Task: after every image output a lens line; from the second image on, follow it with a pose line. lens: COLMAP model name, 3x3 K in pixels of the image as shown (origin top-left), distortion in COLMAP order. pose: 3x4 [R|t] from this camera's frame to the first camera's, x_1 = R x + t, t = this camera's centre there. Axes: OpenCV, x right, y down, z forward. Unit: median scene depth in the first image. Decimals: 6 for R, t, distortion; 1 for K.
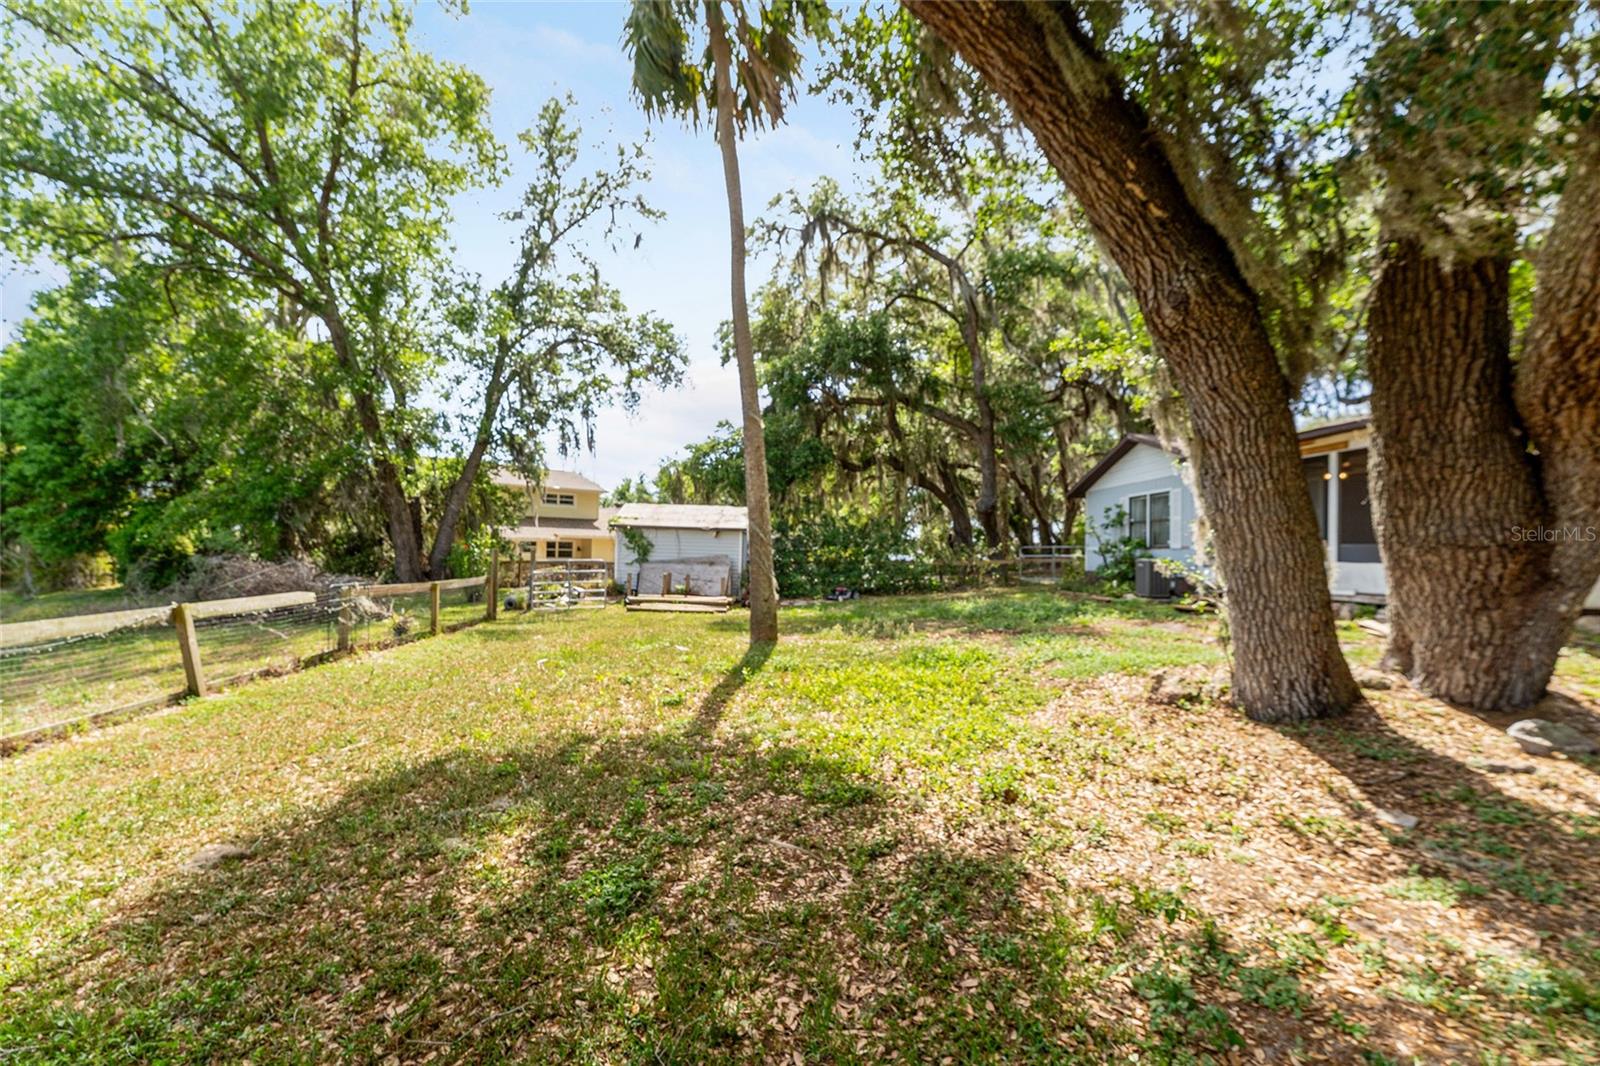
lens RADIAL K [[638.5, 0, 792.0], [0, 638.5, 539.8], [0, 0, 1]] dist [-0.000255, -0.000662]
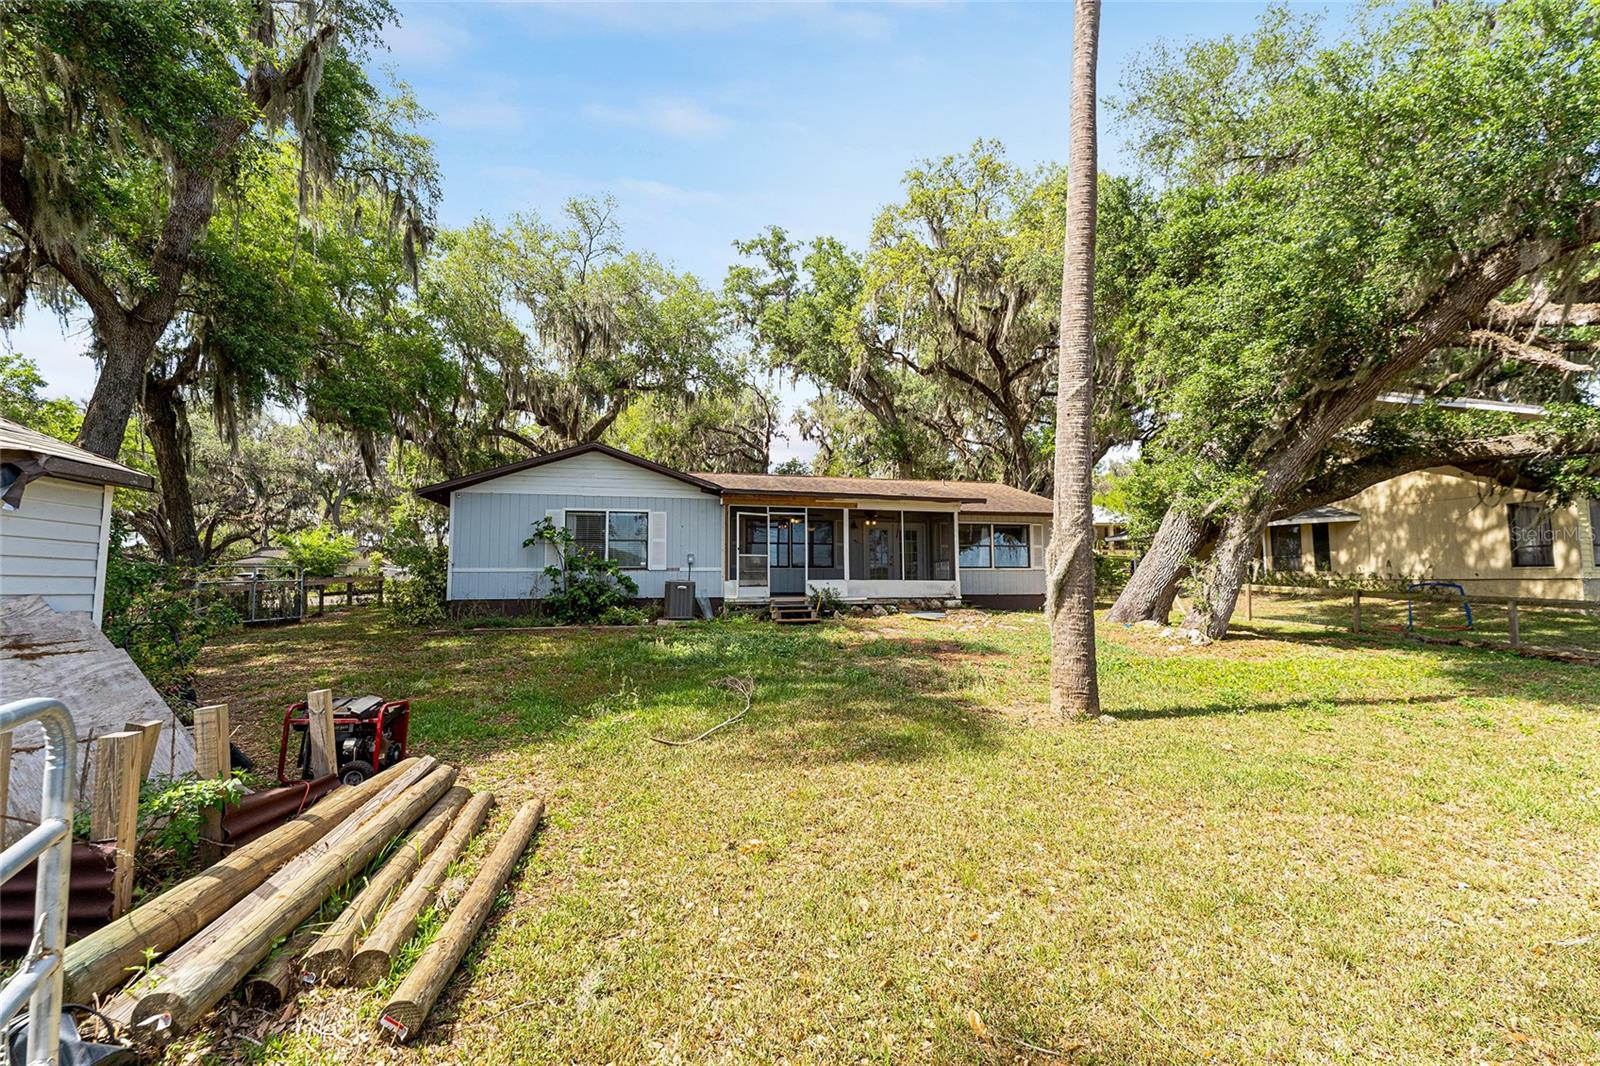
lens RADIAL K [[635.5, 0, 803.0], [0, 635.5, 539.1], [0, 0, 1]] dist [0.003596, -0.000179]
pose [[-0.224084, 0.050273, 0.973272, -0.366717], [-0.014813, 0.998378, -0.054981, 0.013658], [-0.974457, -0.026738, -0.222976, 0.851657]]
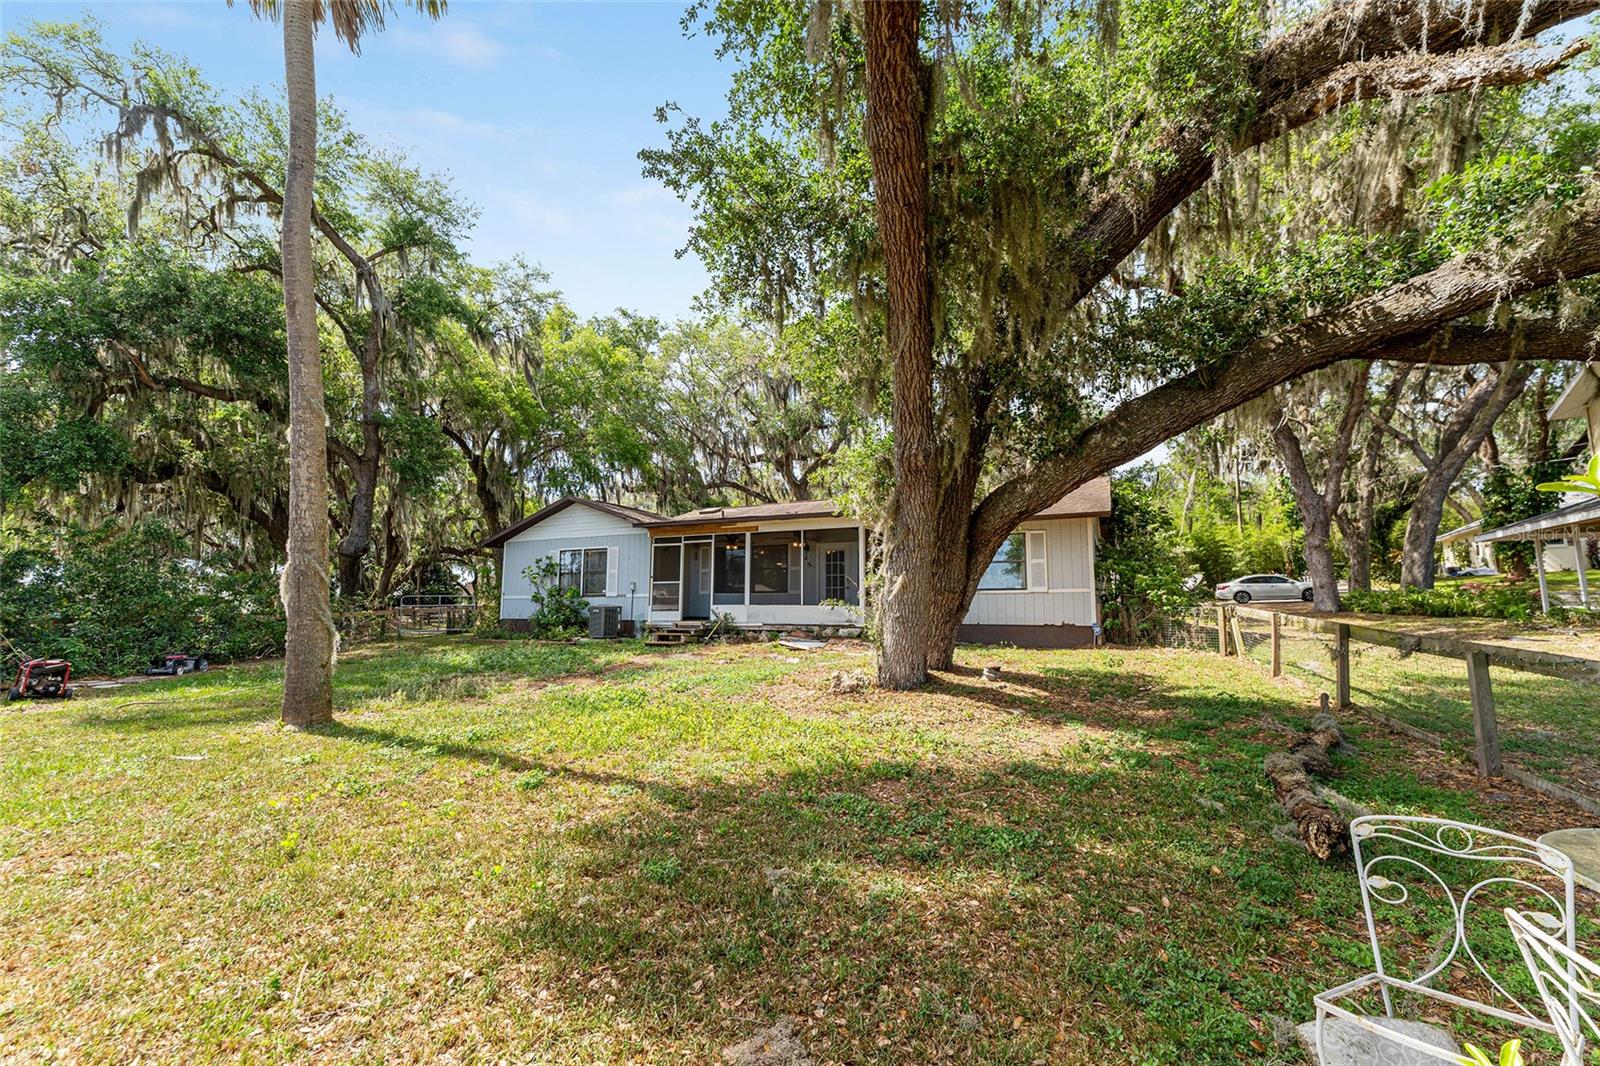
lens RADIAL K [[635.5, 0, 801.8], [0, 635.5, 542.8], [0, 0, 1]] dist [0.000695, -0.000151]
pose [[0.448201, 0.077612, 0.890557, -0.262823], [-0.008884, 0.996561, -0.082380, 0.007092], [-0.893889, 0.029011, 0.447349, 0.122022]]
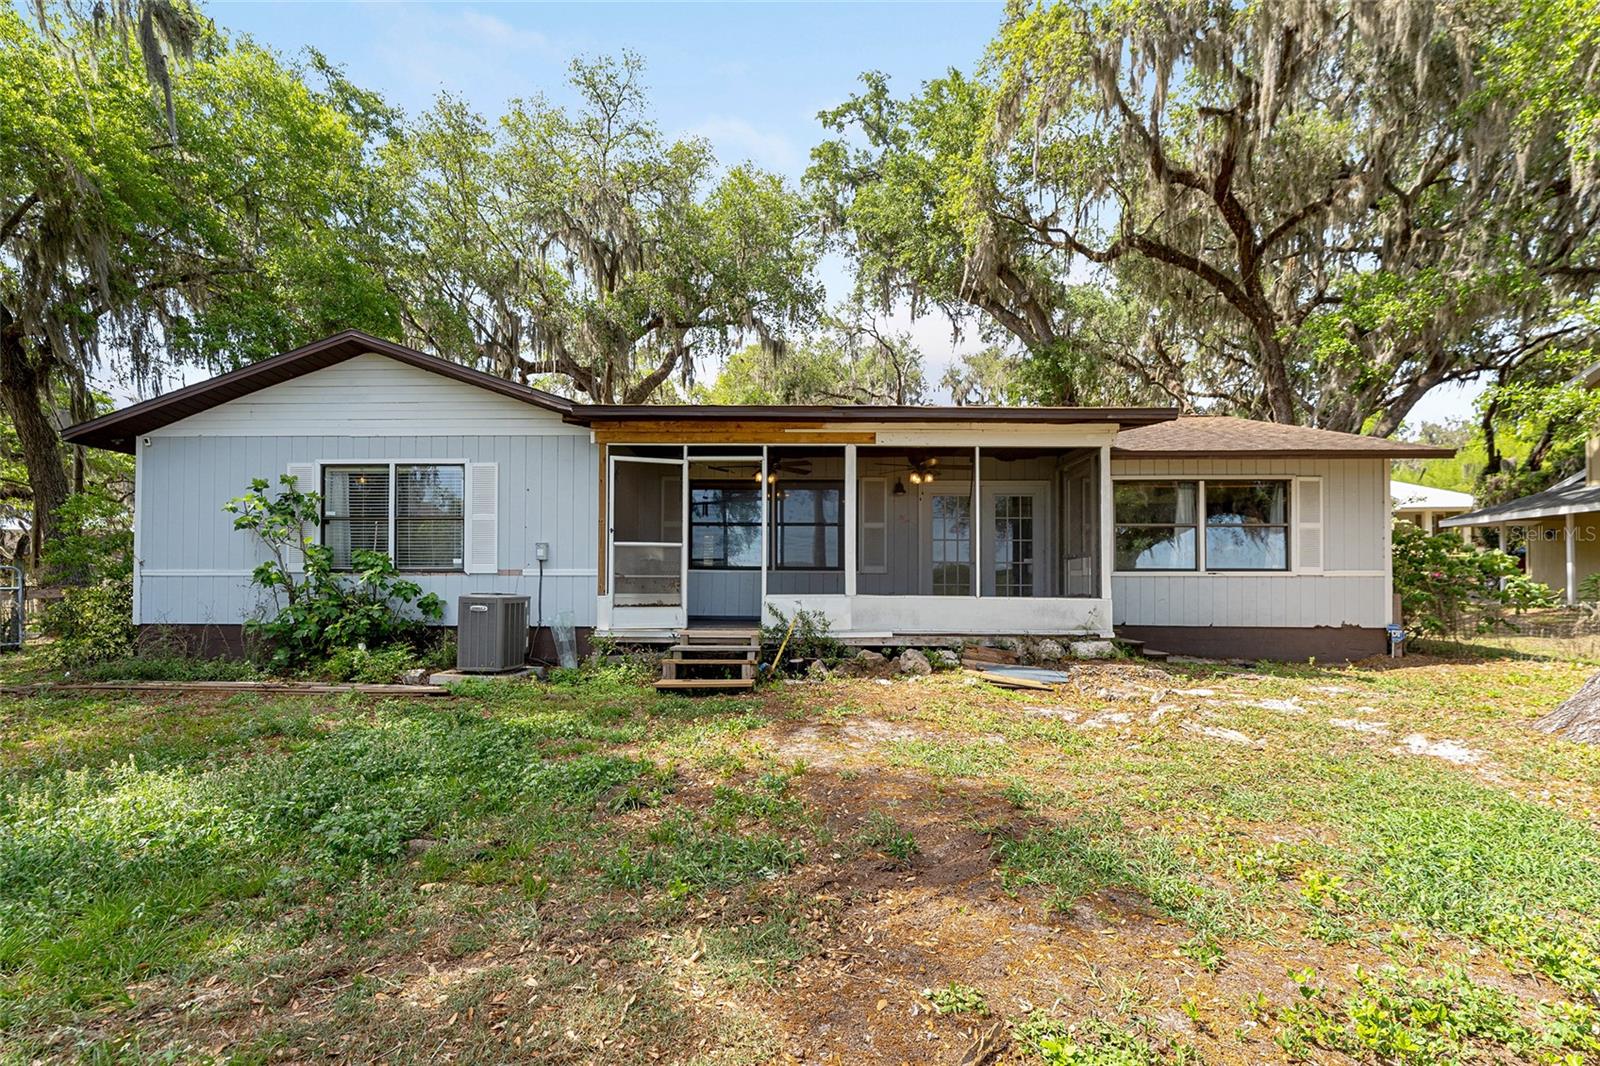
lens RADIAL K [[705.3, 0, 798.8], [0, 705.3, 580.8], [0, 0, 1]] dist [-0.001681, -0.000214]
pose [[0.038261, -0.004170, 0.999259, 0.019855], [-0.019093, 0.999806, 0.004904, 0.009765], [-0.999085, -0.019266, 0.038174, 0.605798]]
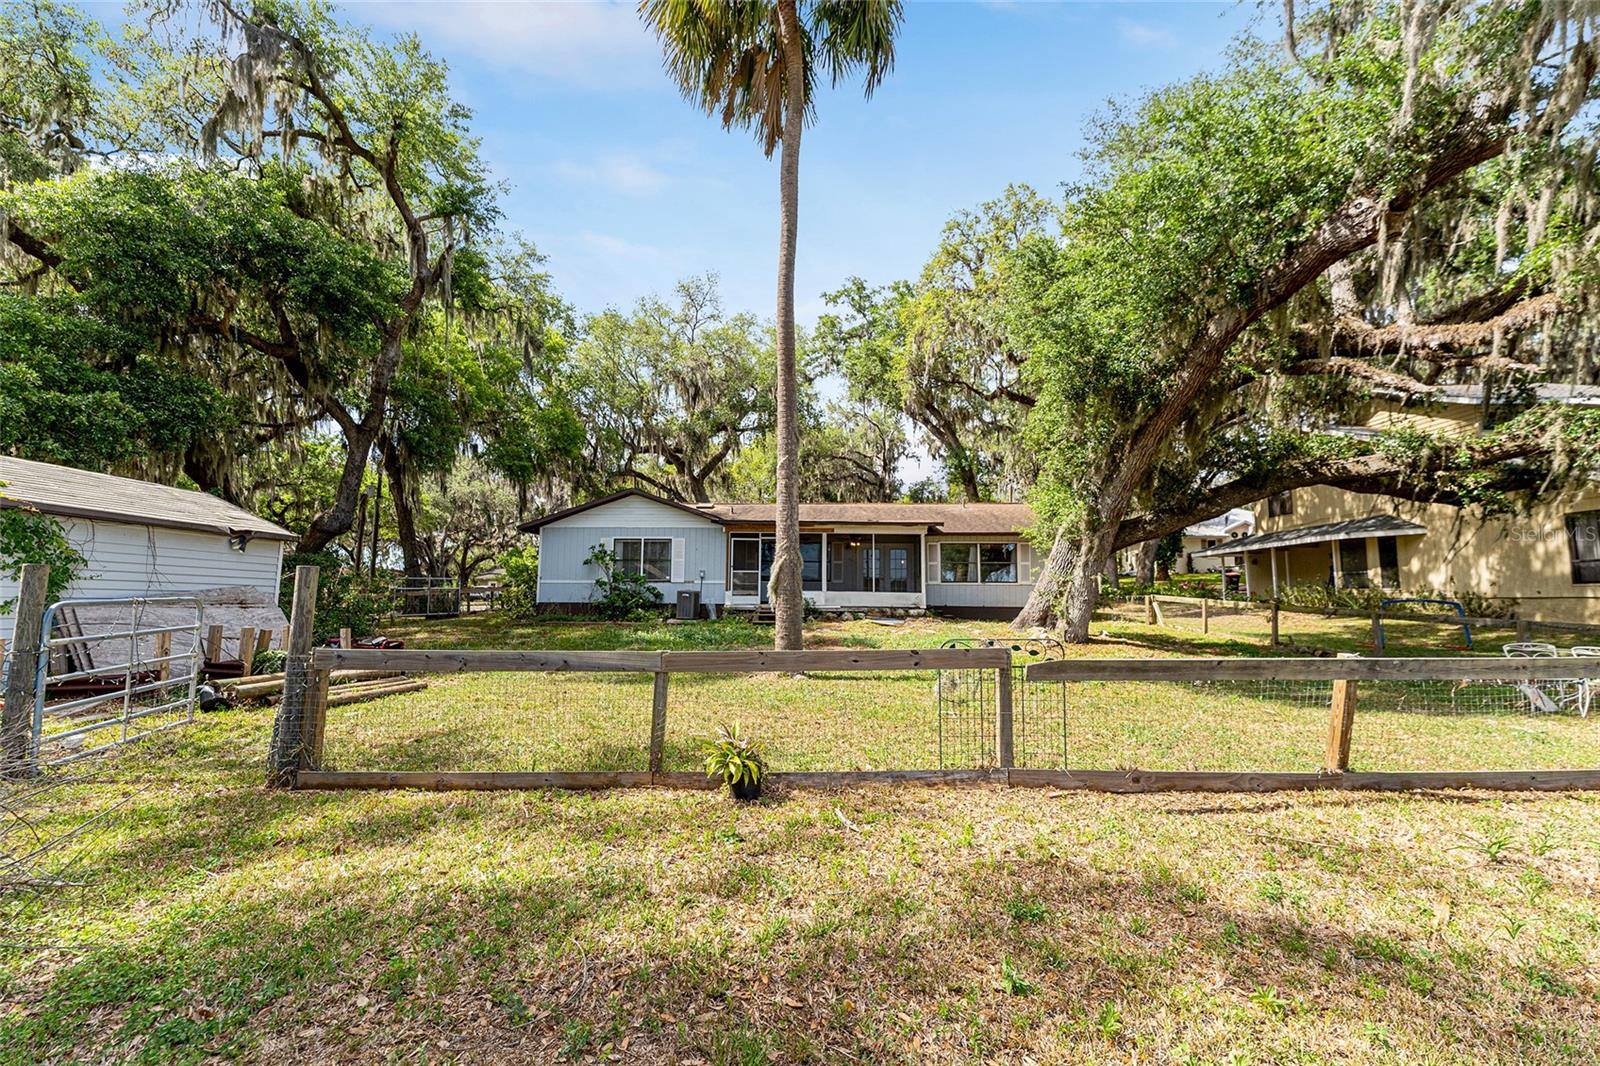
lens RADIAL K [[635.5, 0, 801.8], [0, 635.5, 542.8], [0, 0, 1]] dist [0.000695, -0.000151]
pose [[0.060744, 0.071910, 0.995560, -0.608459], [-0.022575, 0.997245, -0.070654, 0.015750], [-0.997898, -0.018183, 0.062200, 0.560654]]
